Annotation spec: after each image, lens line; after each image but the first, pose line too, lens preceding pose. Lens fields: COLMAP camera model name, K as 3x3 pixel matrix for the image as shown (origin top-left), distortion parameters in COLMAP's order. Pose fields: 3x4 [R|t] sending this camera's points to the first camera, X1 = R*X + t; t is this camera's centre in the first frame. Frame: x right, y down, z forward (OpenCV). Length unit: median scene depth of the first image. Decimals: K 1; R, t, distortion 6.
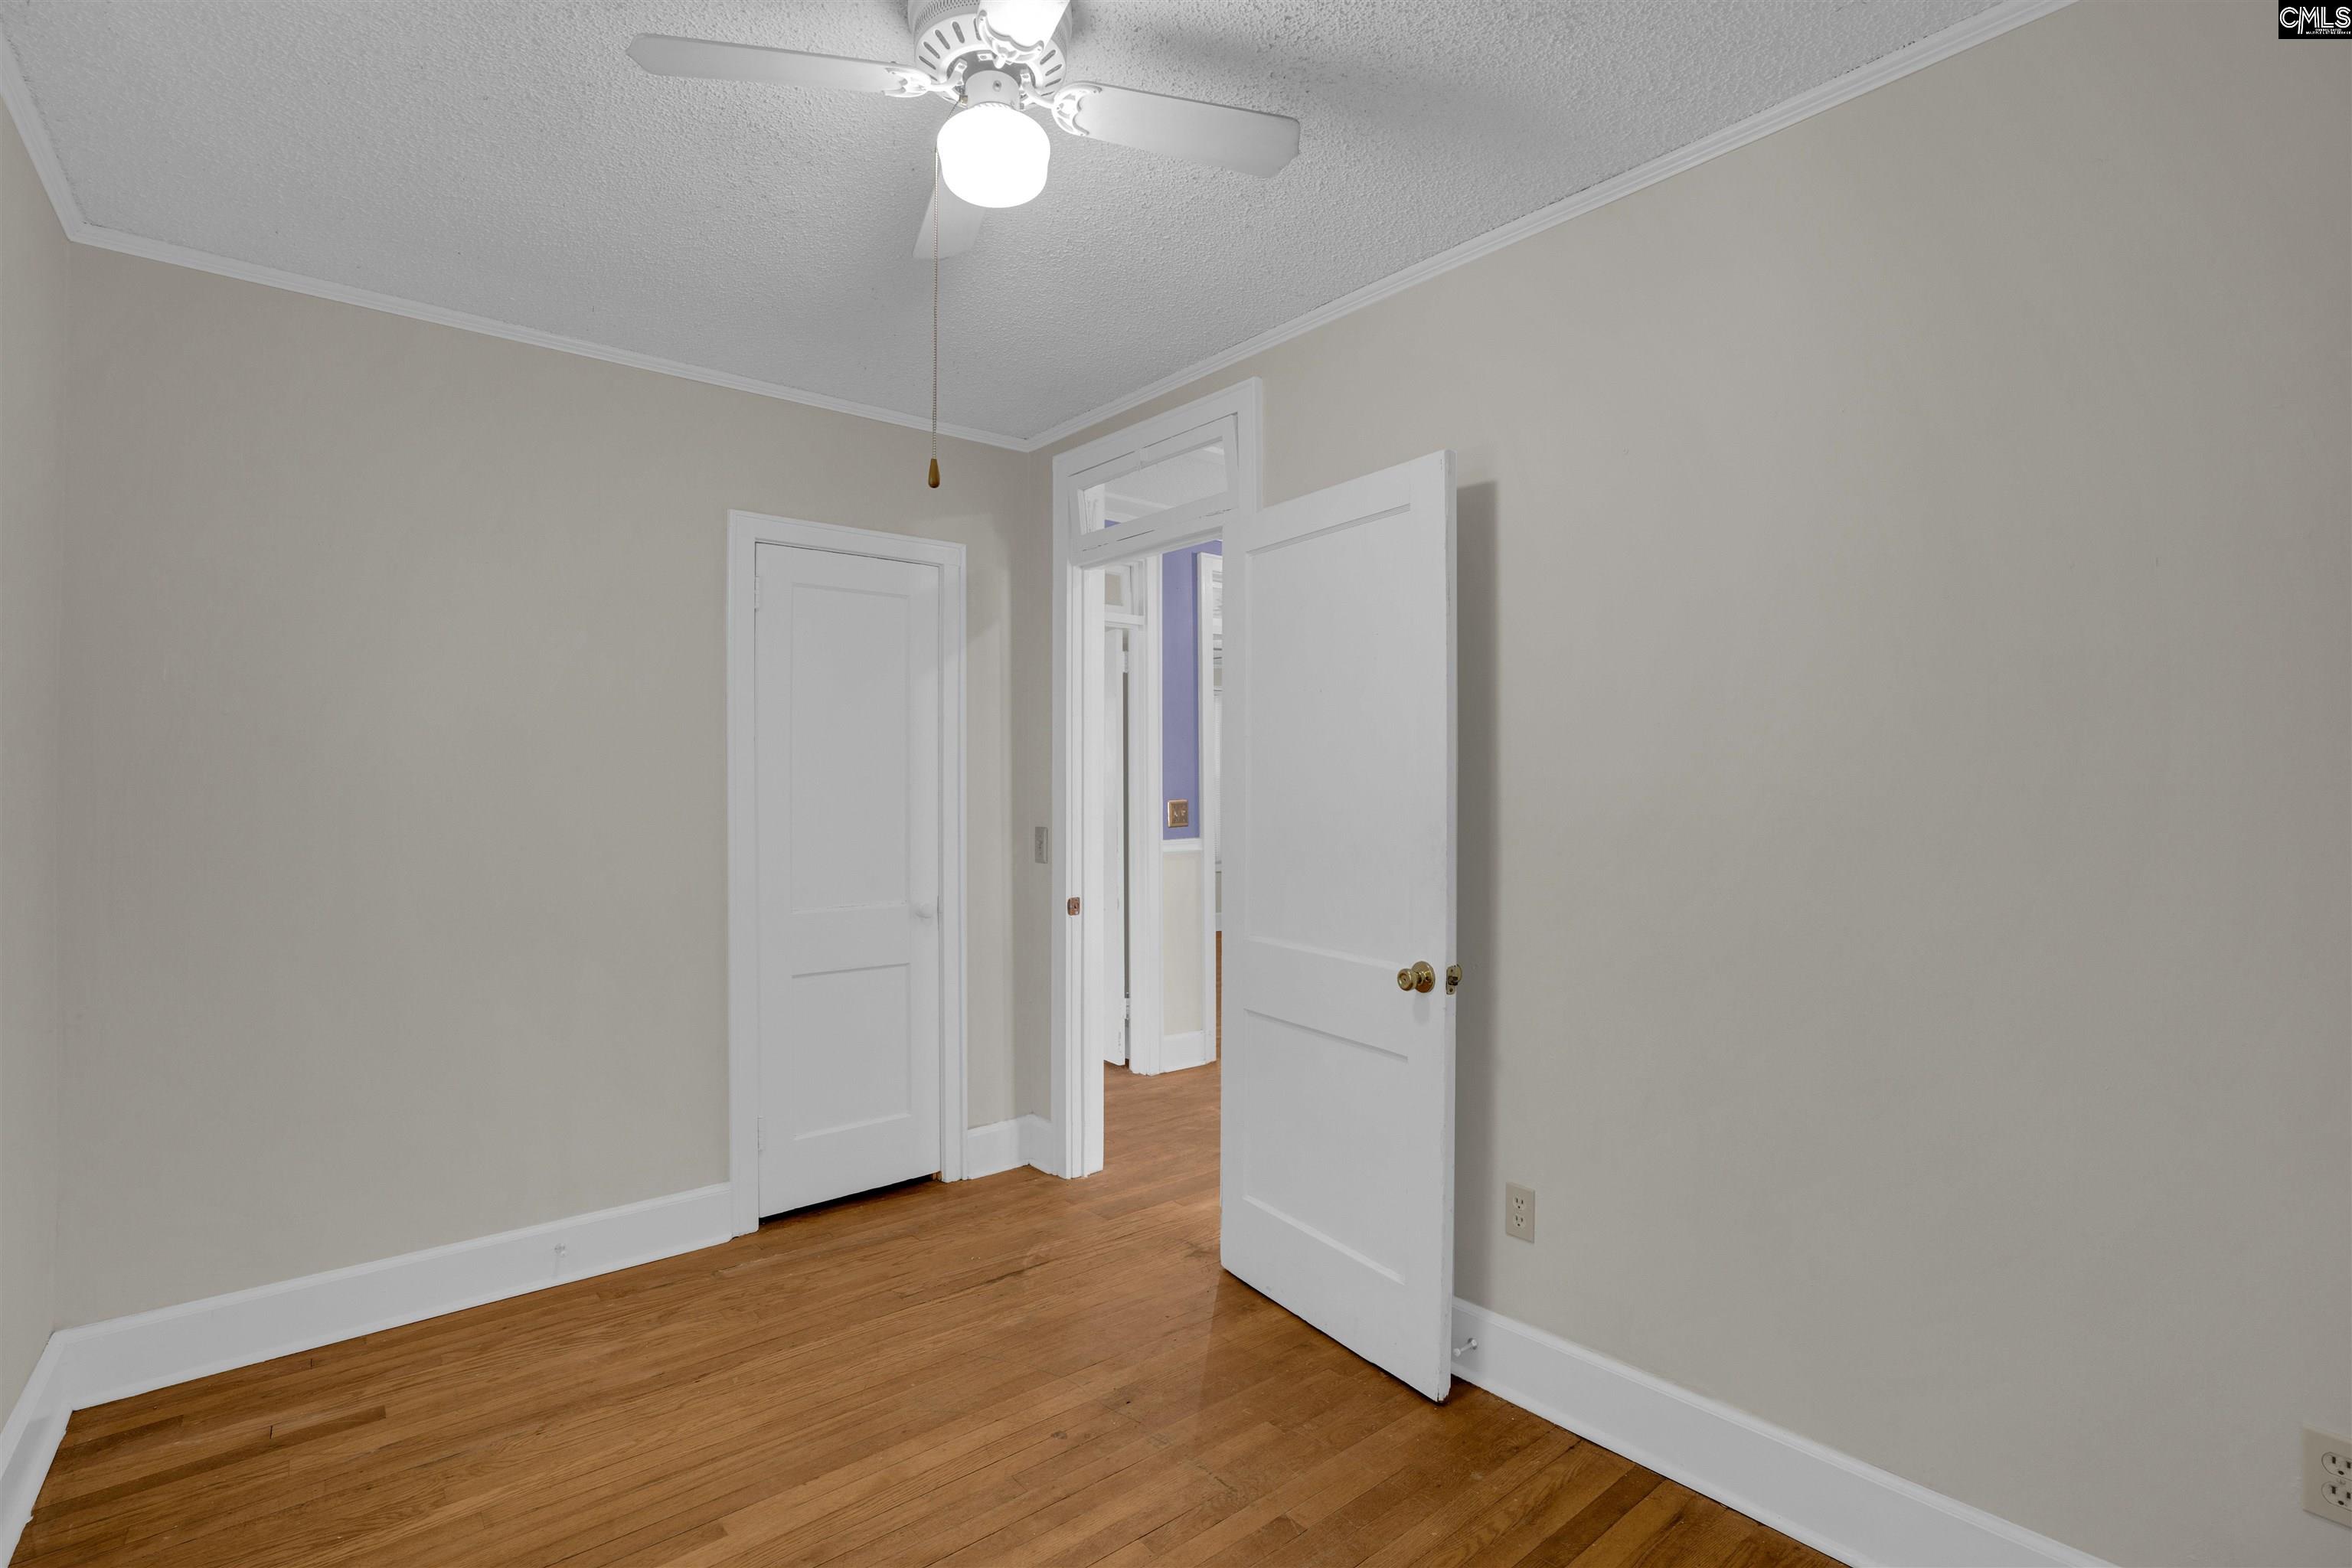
lens RADIAL K [[1105.8, 0, 1171.1], [0, 1105.8, 779.1], [0, 0, 1]] dist [-0.042664, 0.015640]
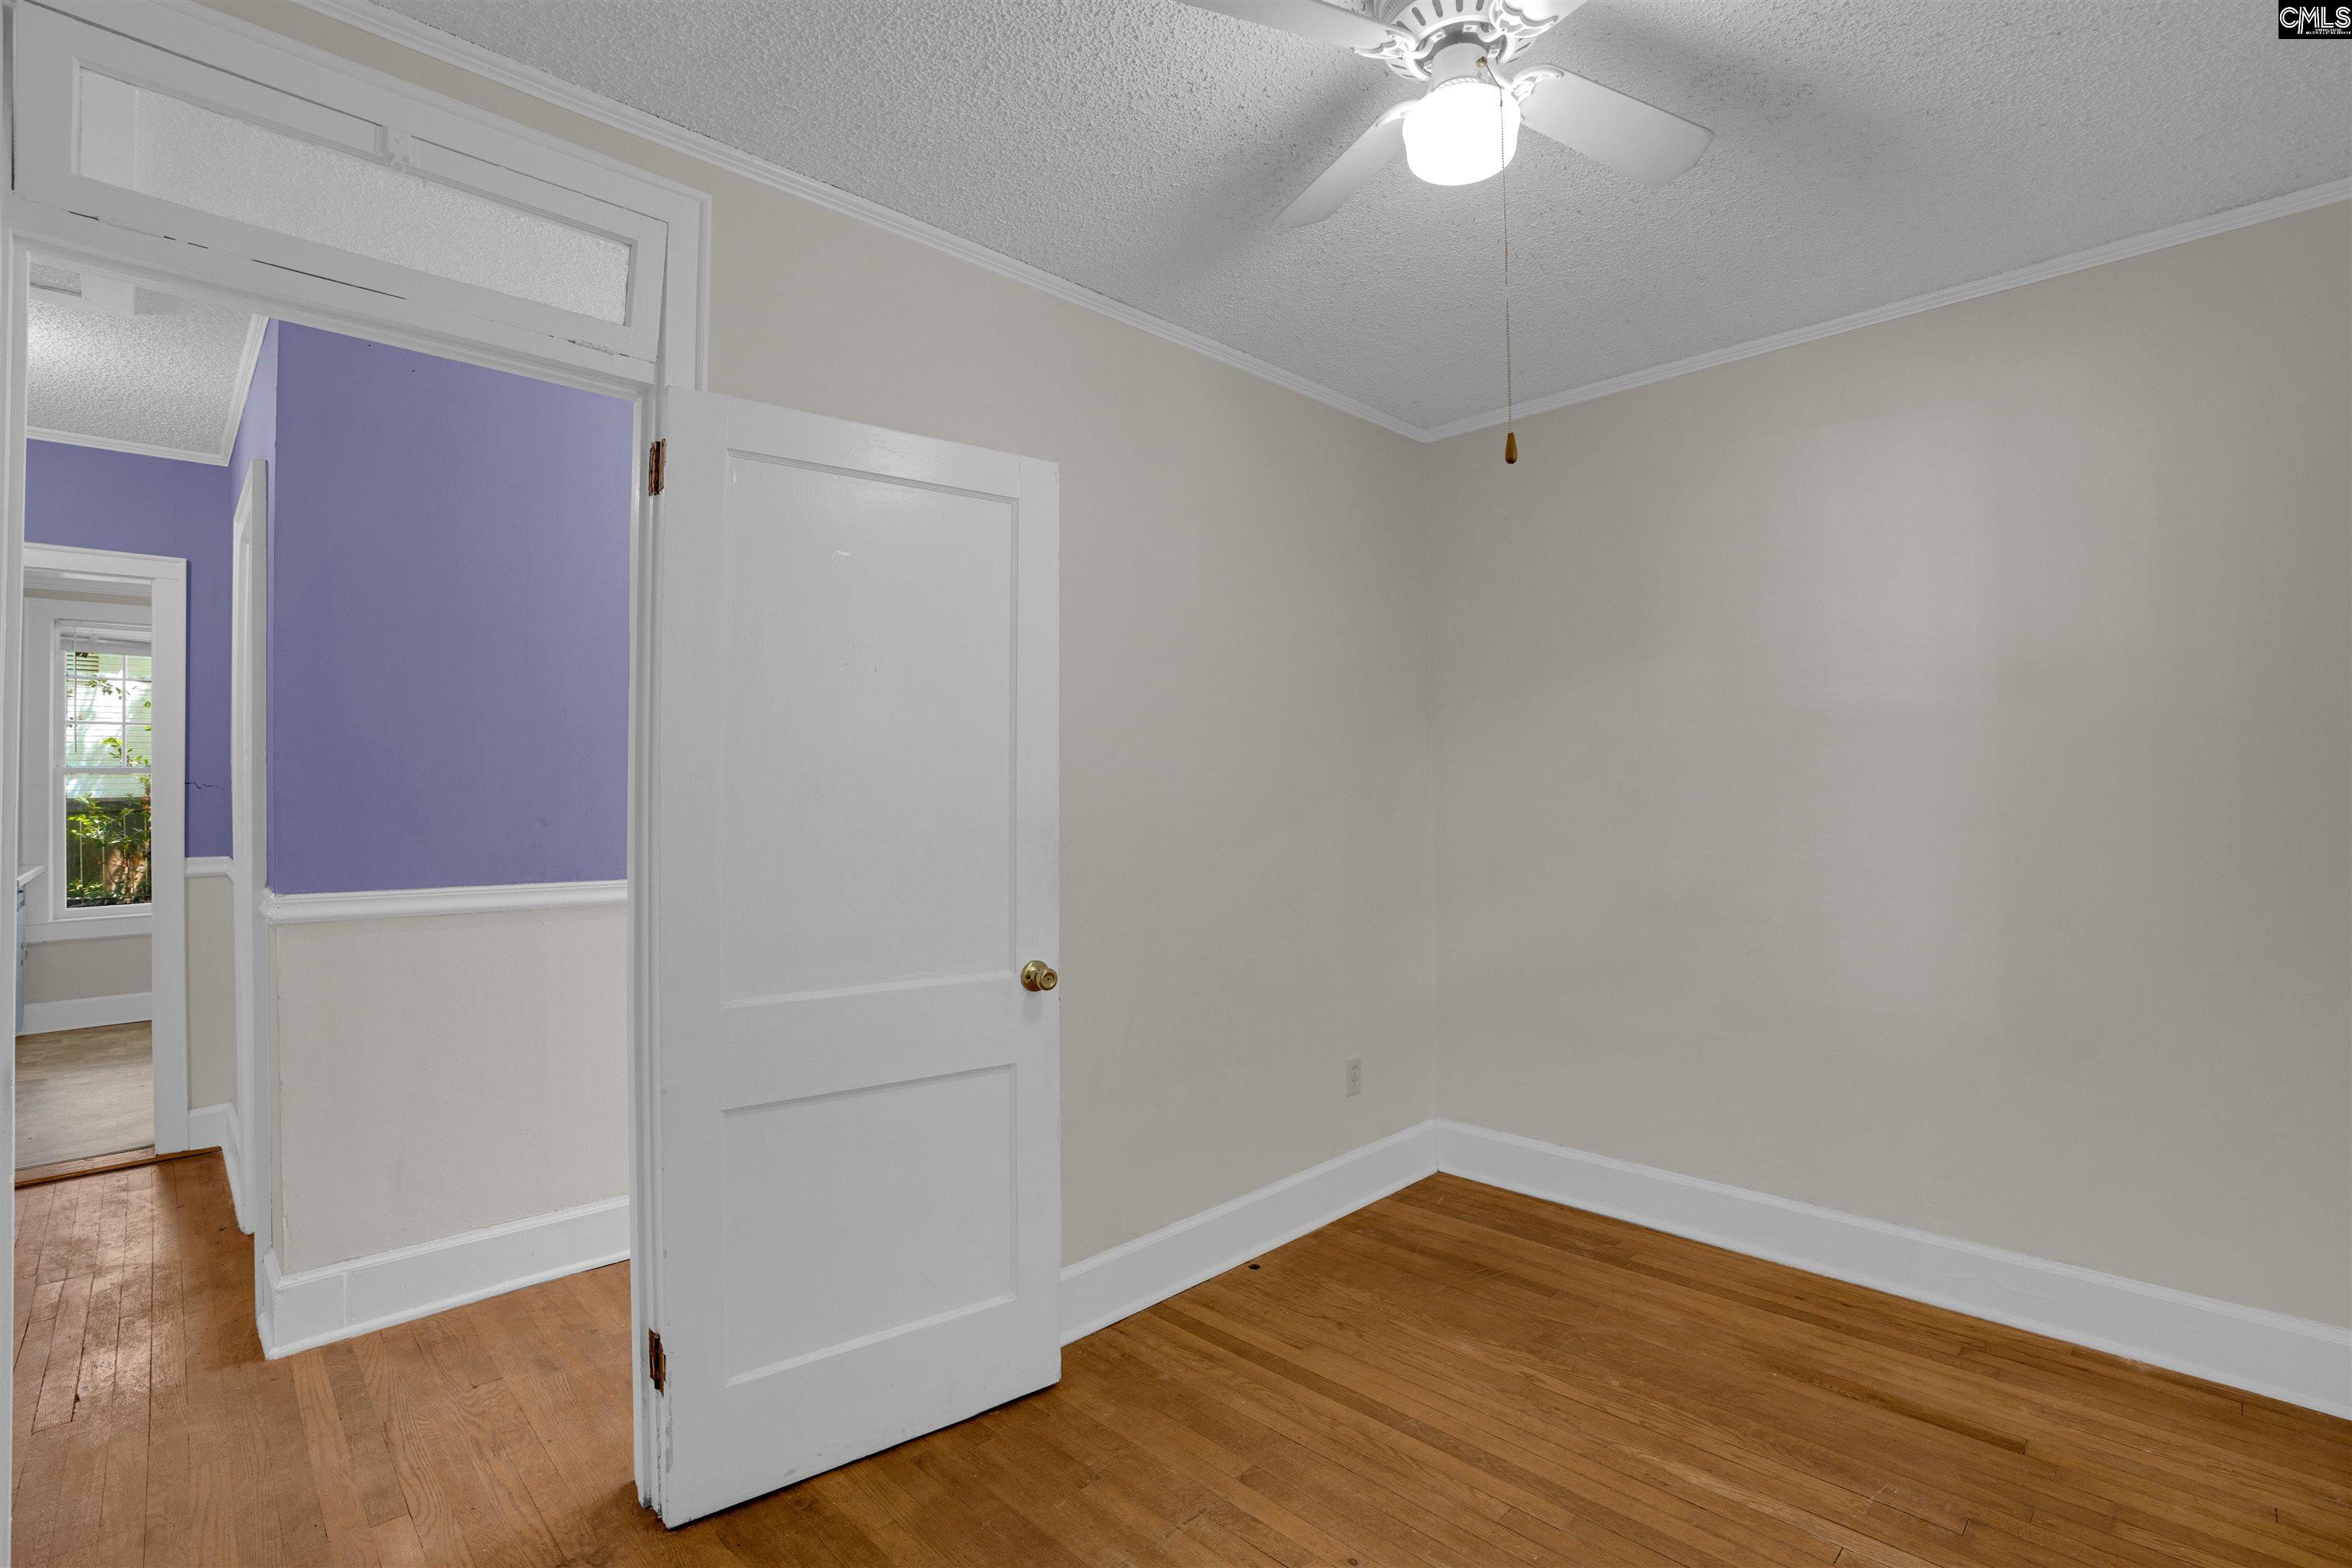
lens RADIAL K [[1105.8, 0, 1171.1], [0, 1105.8, 779.1], [0, 0, 1]] dist [-0.042664, 0.015640]
pose [[-0.099174, 0.021602, 0.994836, -0.919145], [-0.001020, 0.999762, -0.021811, 0.024251], [-0.995070, -0.003178, -0.099128, 1.130172]]
